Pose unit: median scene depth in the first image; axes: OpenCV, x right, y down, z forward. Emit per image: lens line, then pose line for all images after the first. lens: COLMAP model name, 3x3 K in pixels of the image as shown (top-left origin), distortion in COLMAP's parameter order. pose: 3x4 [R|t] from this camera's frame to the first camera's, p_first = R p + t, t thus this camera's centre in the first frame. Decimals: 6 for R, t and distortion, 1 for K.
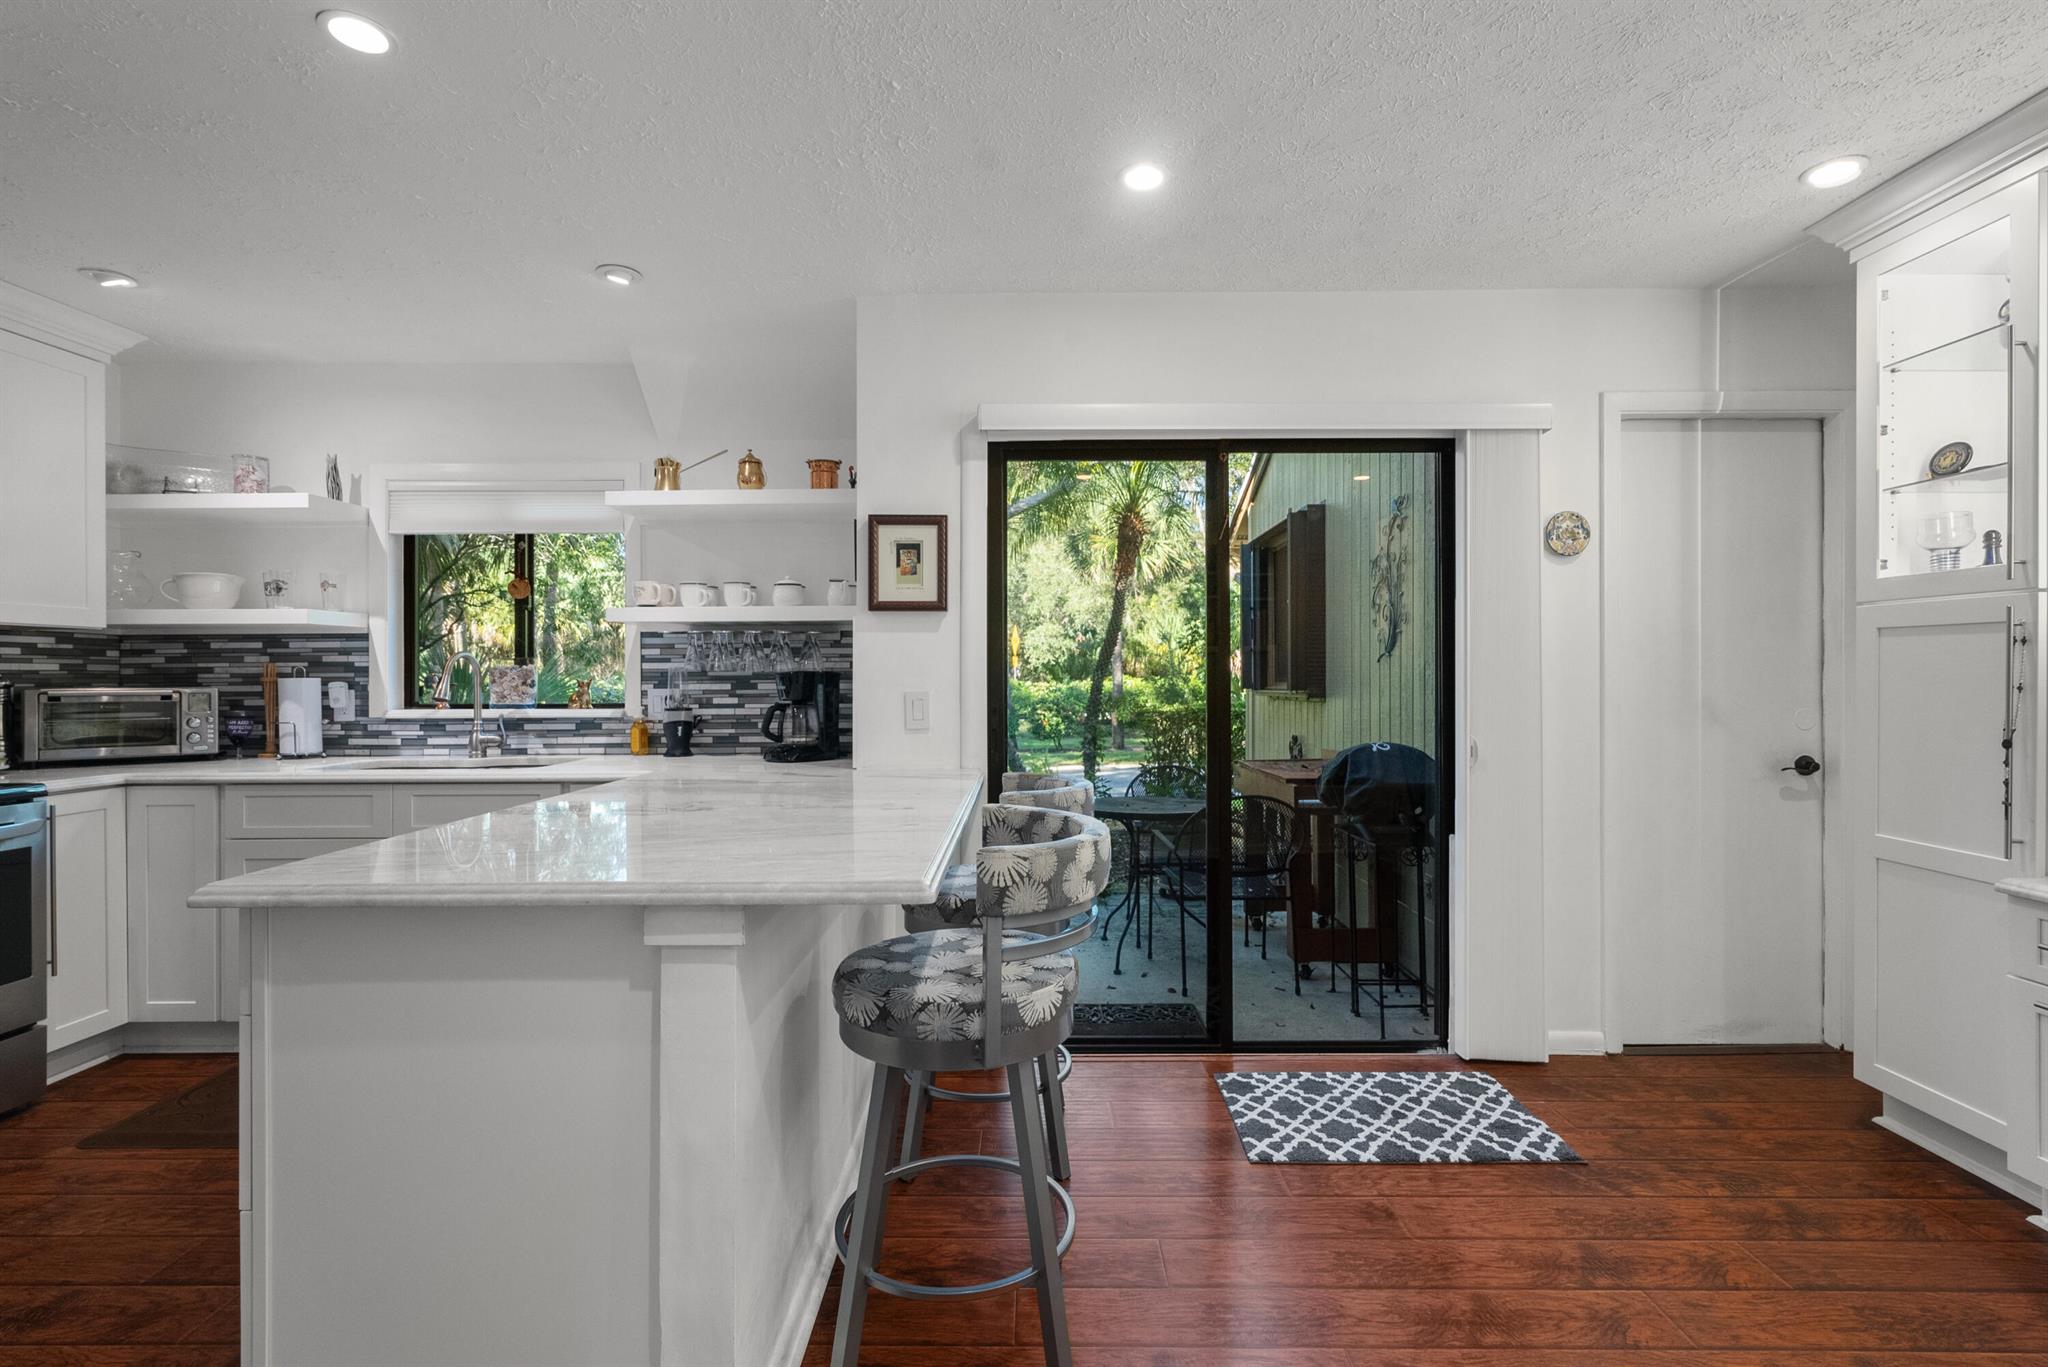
lens RADIAL K [[949.9, 0, 1035.8], [0, 949.9, 670.4], [0, 0, 1]] dist [0.001718, 0.001436]
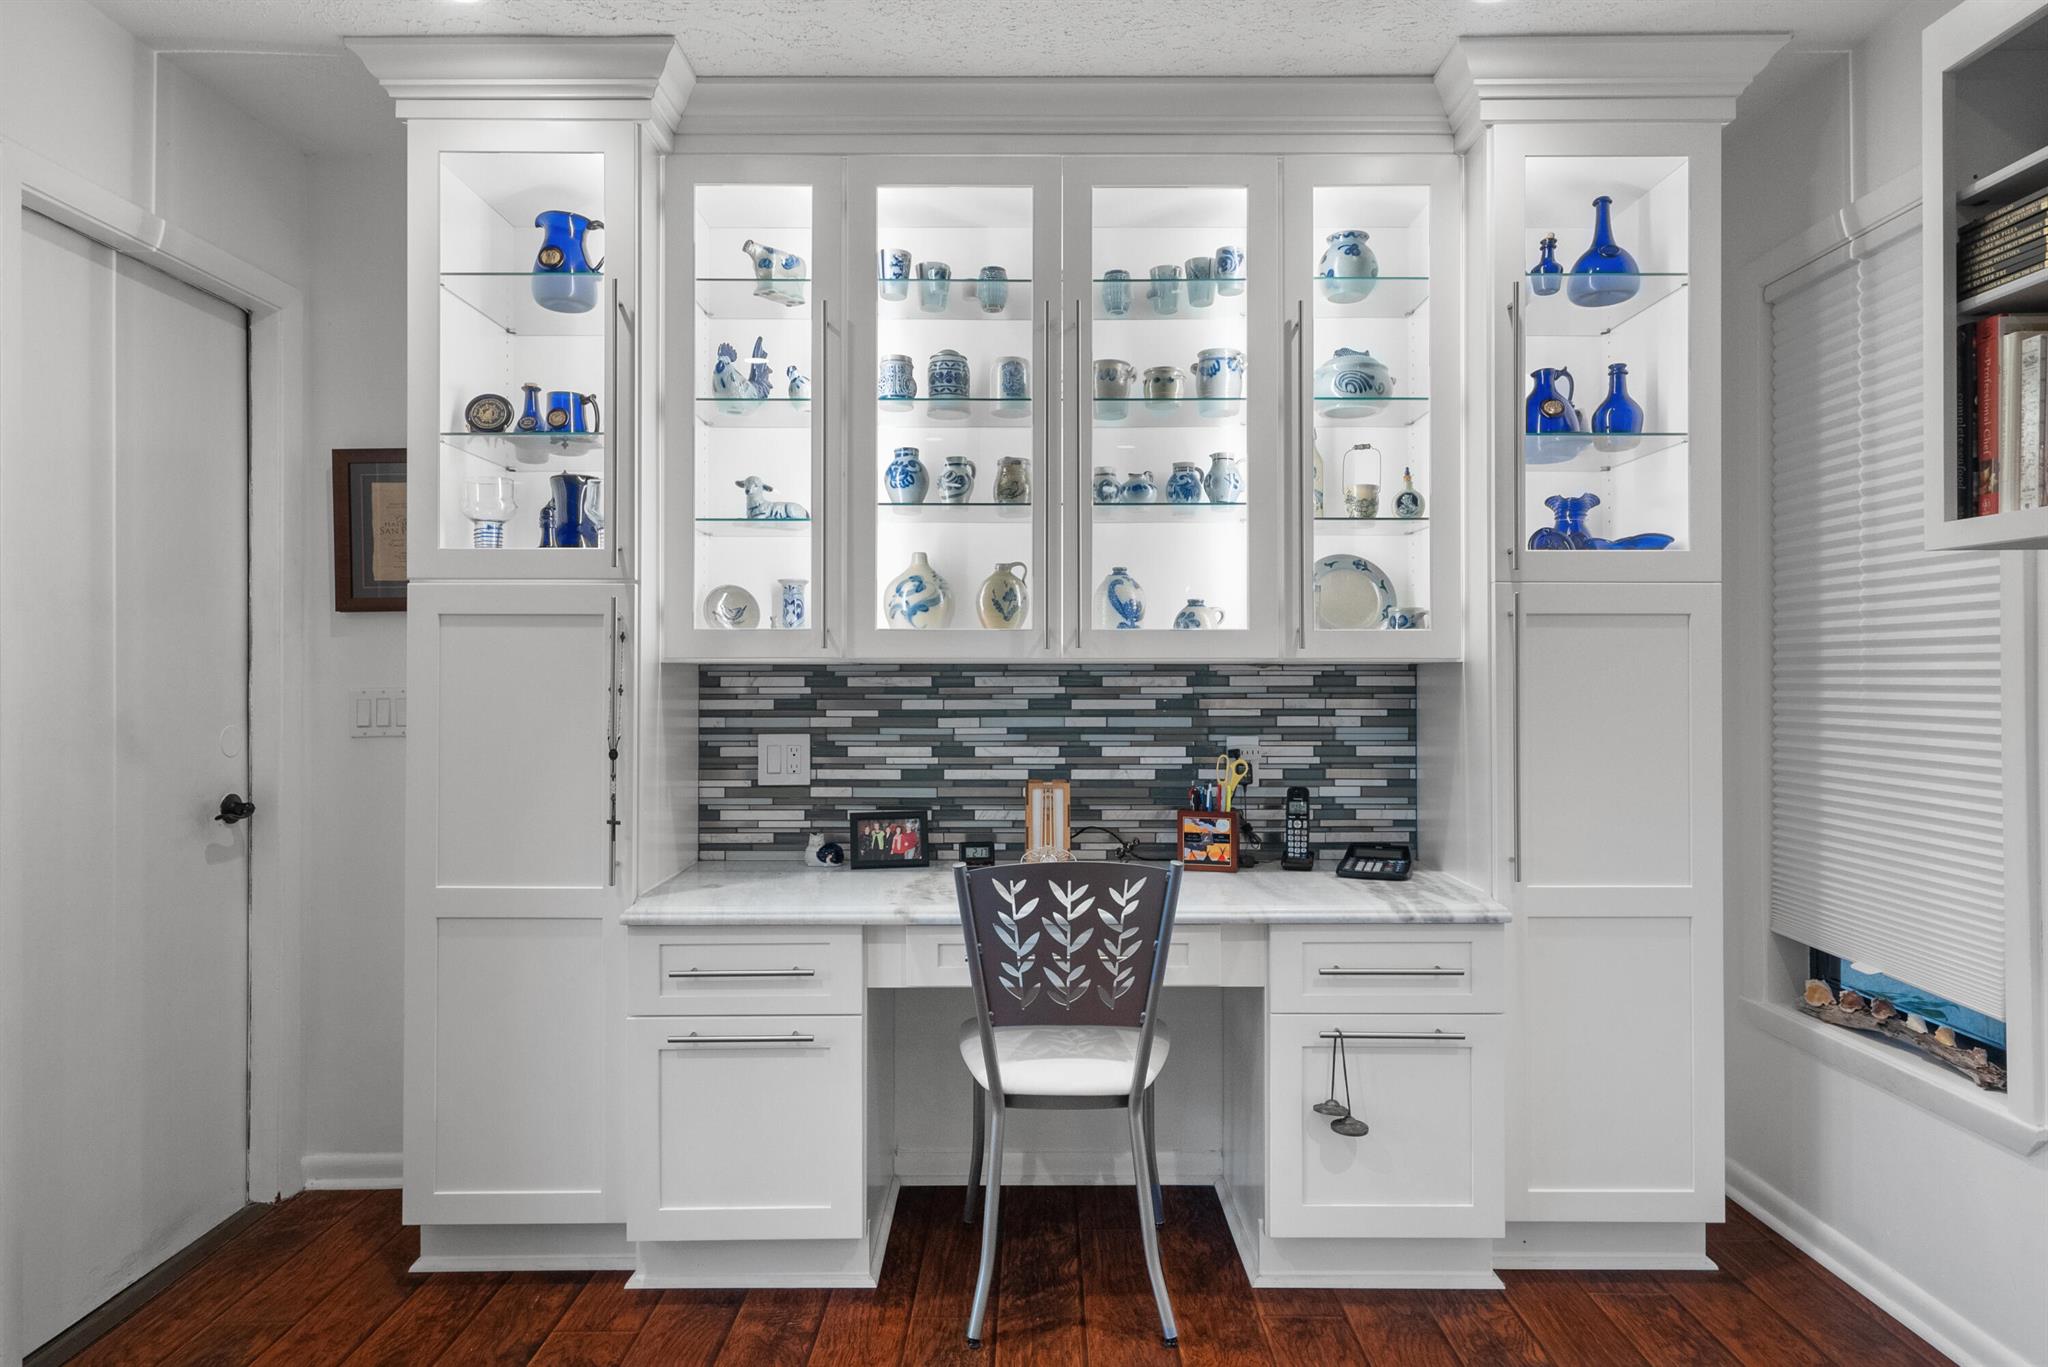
lens RADIAL K [[1191.9, 0, 1016.3], [0, 1191.9, 668.8], [0, 0, 1]] dist [0.002925, 0.001624]
pose [[-0.000959, 0.009280, 0.999956, -0.045656], [-0.003109, 0.999952, -0.009283, 0.004501], [-0.999995, -0.003118, -0.000930, 0.370865]]
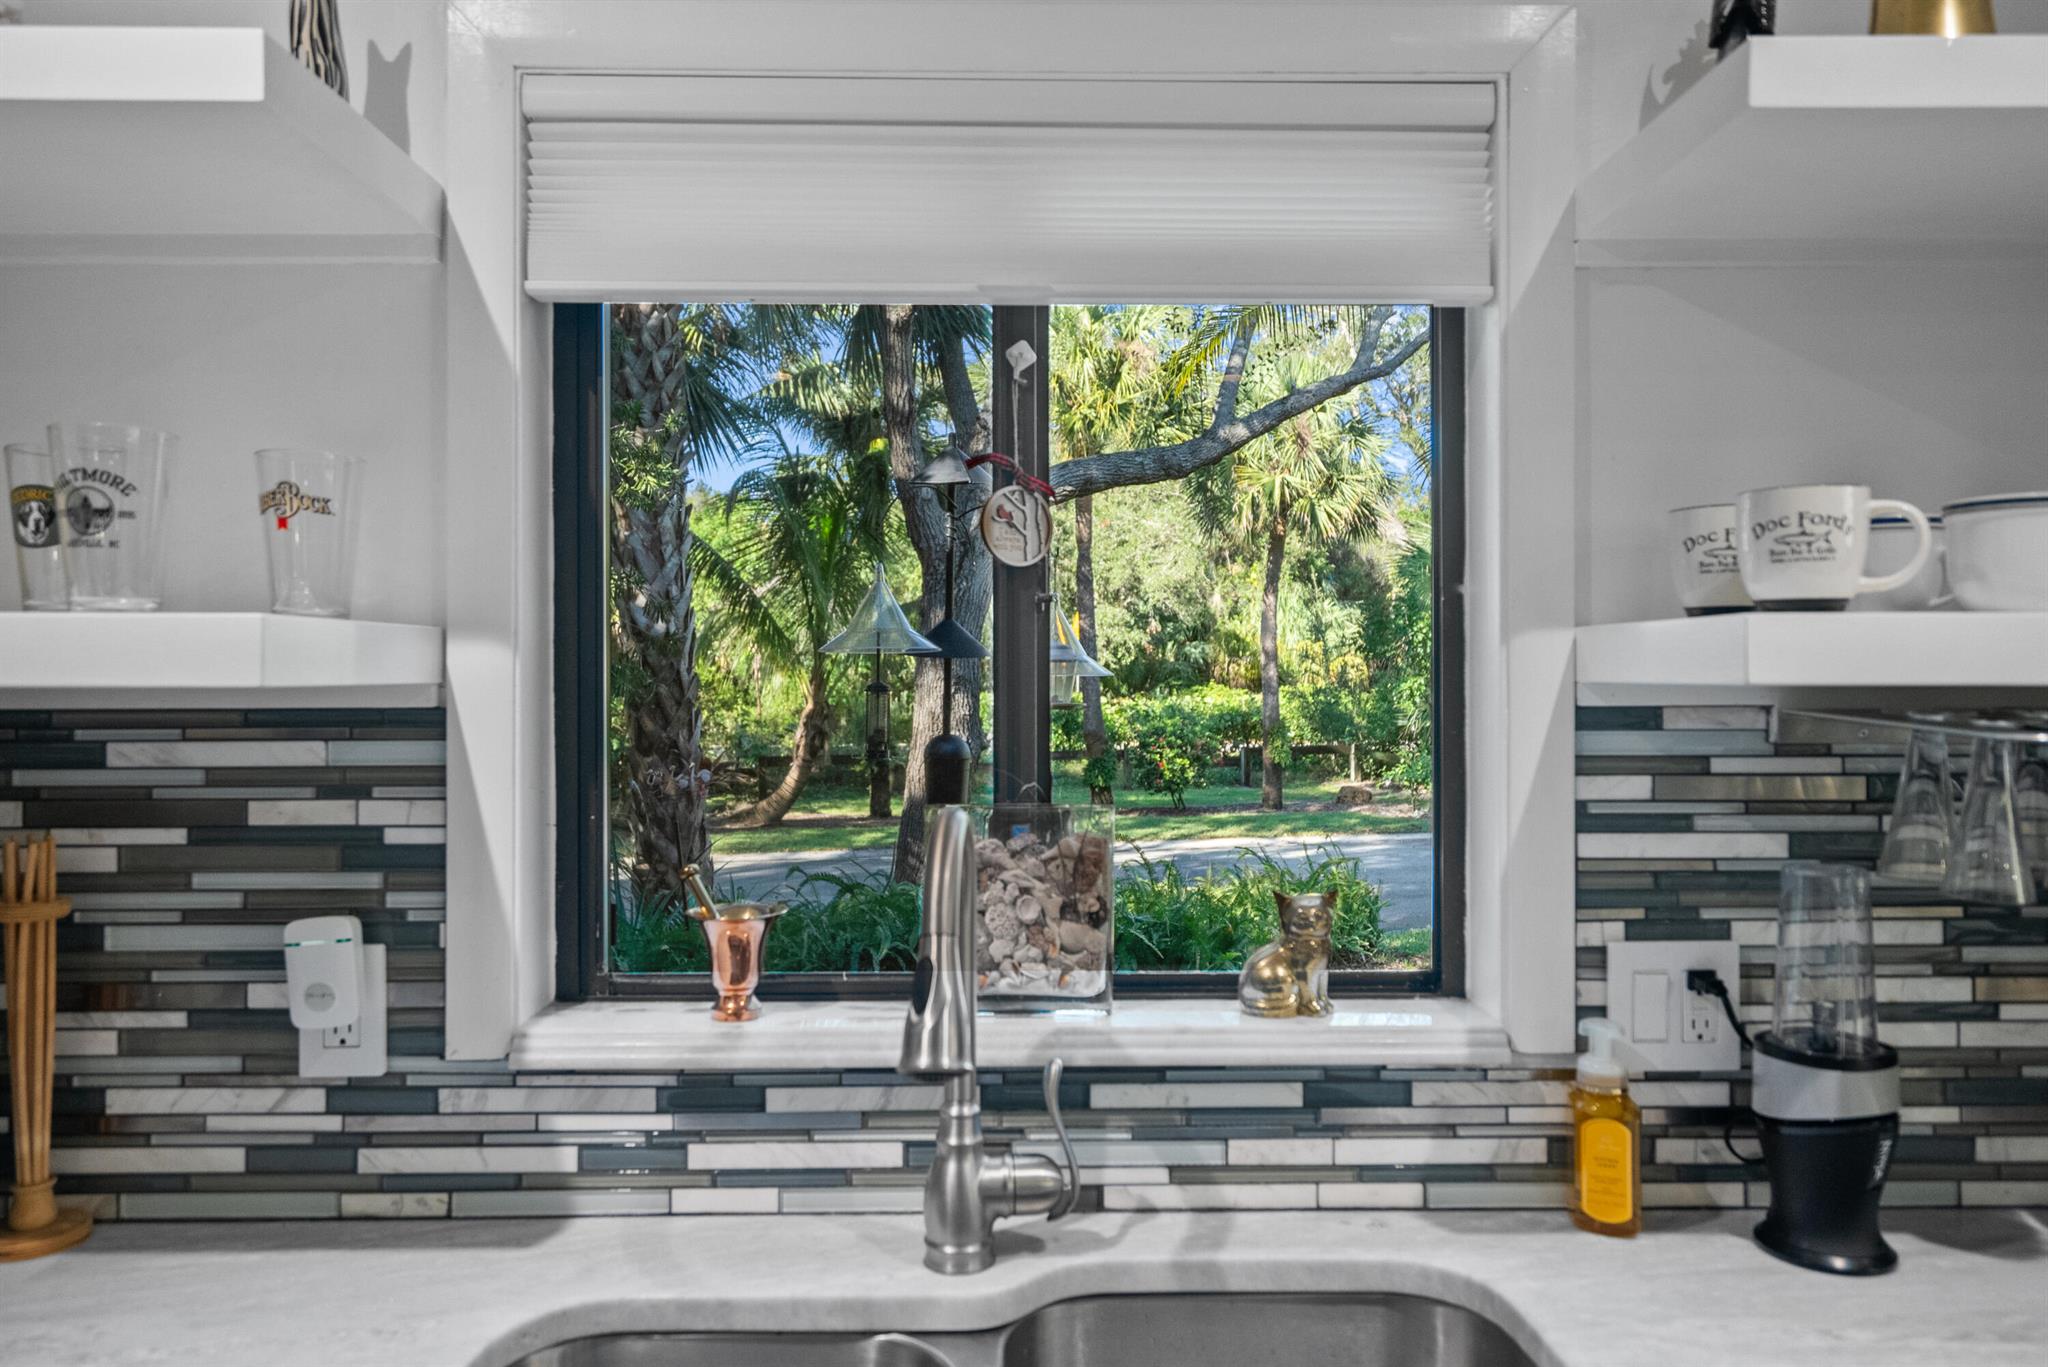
lens RADIAL K [[1351.7, 0, 1023.1], [0, 1351.7, 677.7], [0, 0, 1]] dist [0.008288, -0.001527]
pose [[0.999857, 0.004827, 0.016216, -0.573255], [-0.004933, 0.999967, 0.006509, -0.050202], [-0.016184, -0.006588, 0.999847, 0.671181]]
